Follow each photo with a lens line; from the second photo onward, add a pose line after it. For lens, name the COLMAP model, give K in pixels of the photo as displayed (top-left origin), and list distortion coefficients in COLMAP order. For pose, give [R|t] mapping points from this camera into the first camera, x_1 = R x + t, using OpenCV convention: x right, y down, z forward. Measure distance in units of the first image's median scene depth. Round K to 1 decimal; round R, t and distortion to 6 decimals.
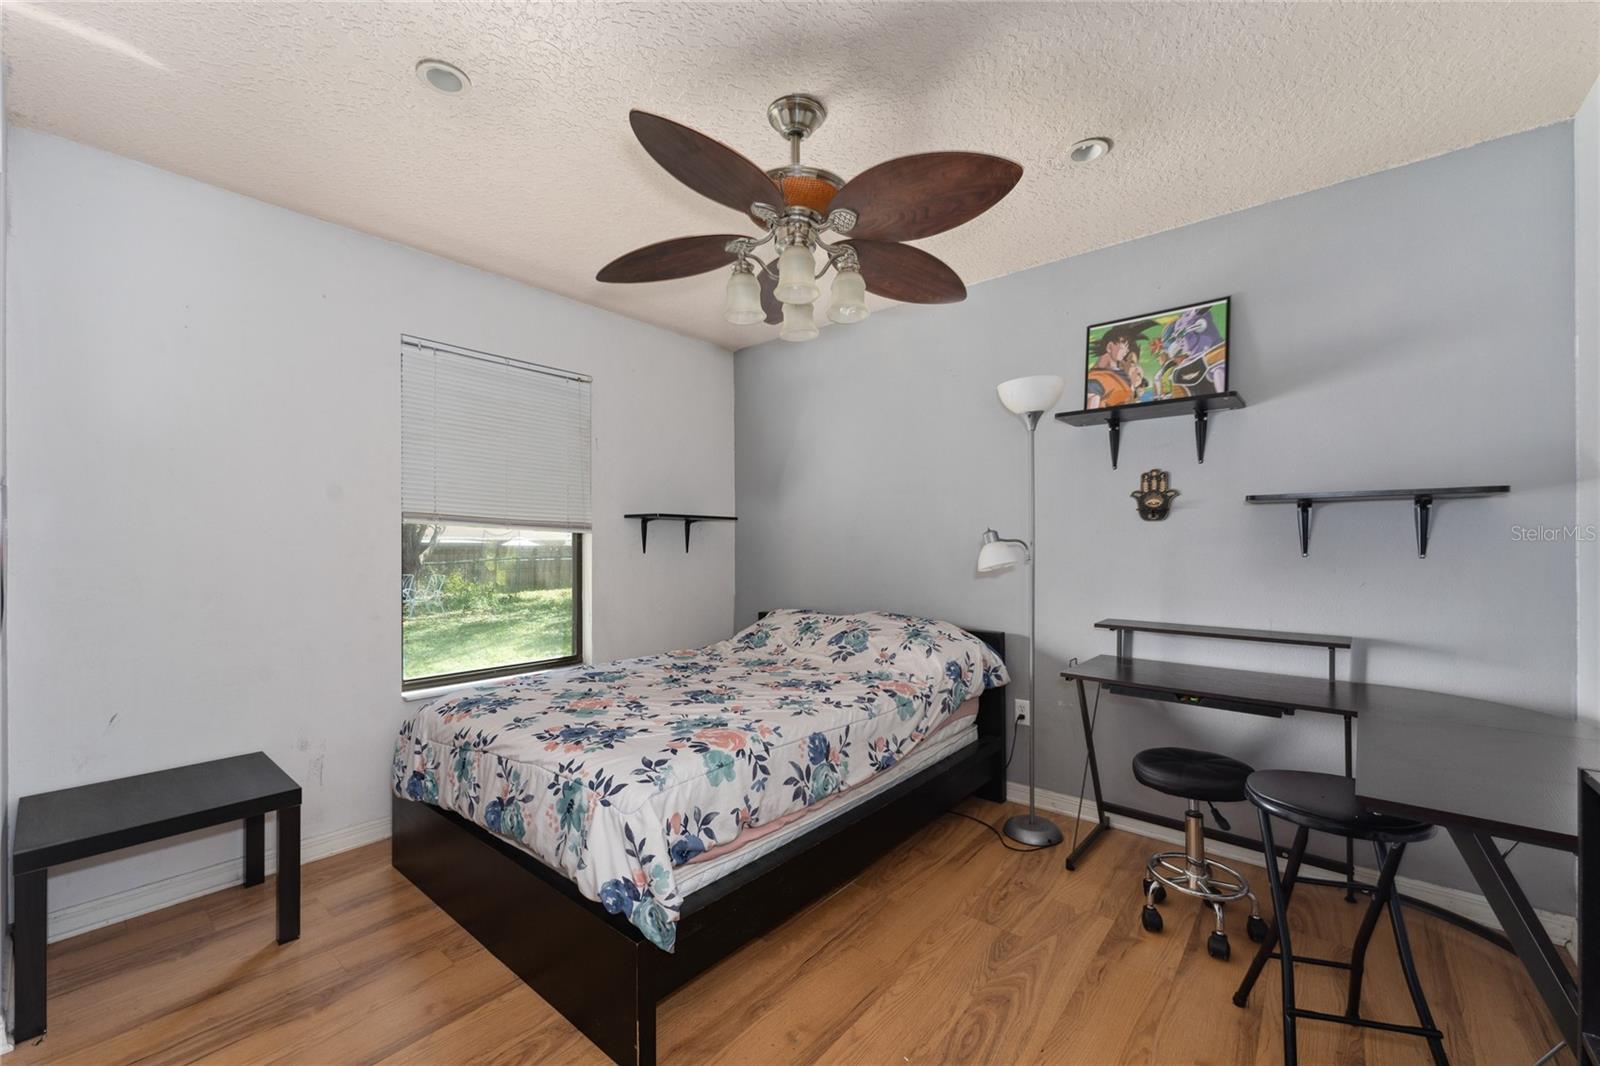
lens RADIAL K [[641.0, 0, 805.8], [0, 641.0, 542.7], [0, 0, 1]] dist [0.000226, 0.000098]
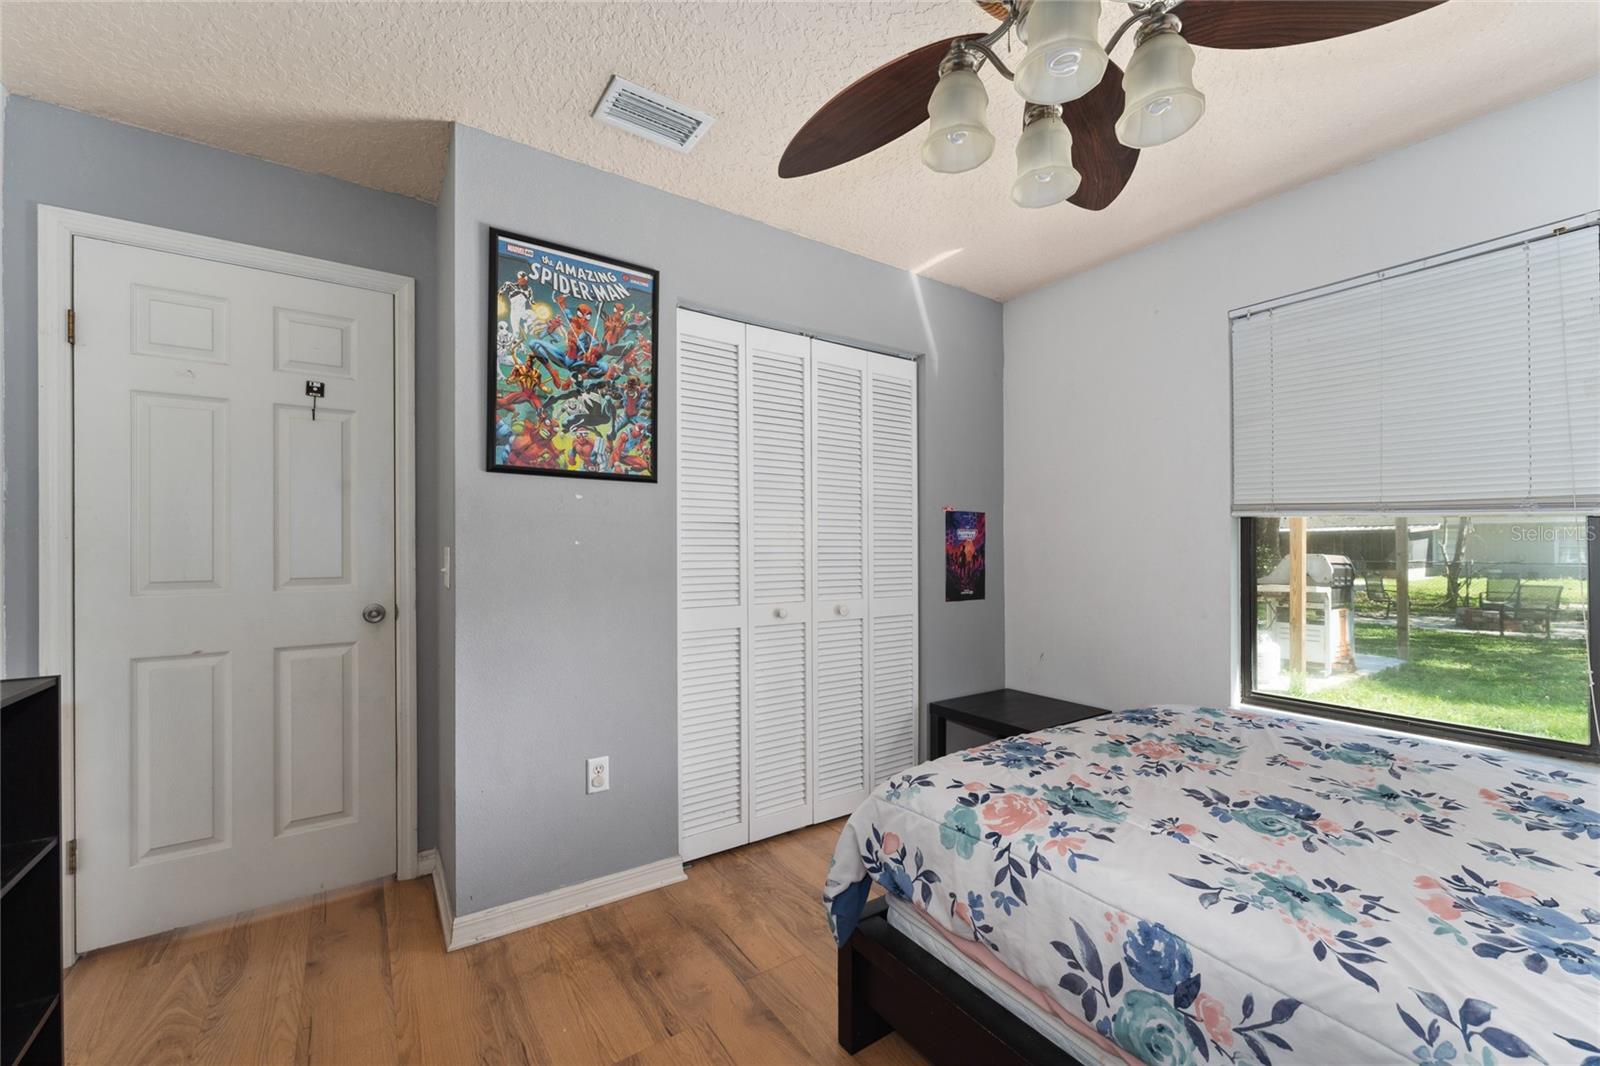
lens RADIAL K [[641.0, 0, 806.2], [0, 641.0, 540.5], [0, 0, 1]] dist [0.000226, 0.000098]
pose [[-0.270148, -0.006813, -0.962795, 0.578549], [0.010603, 0.999893, -0.010051, 0.007969], [0.962760, -0.012924, -0.270047, 0.913624]]
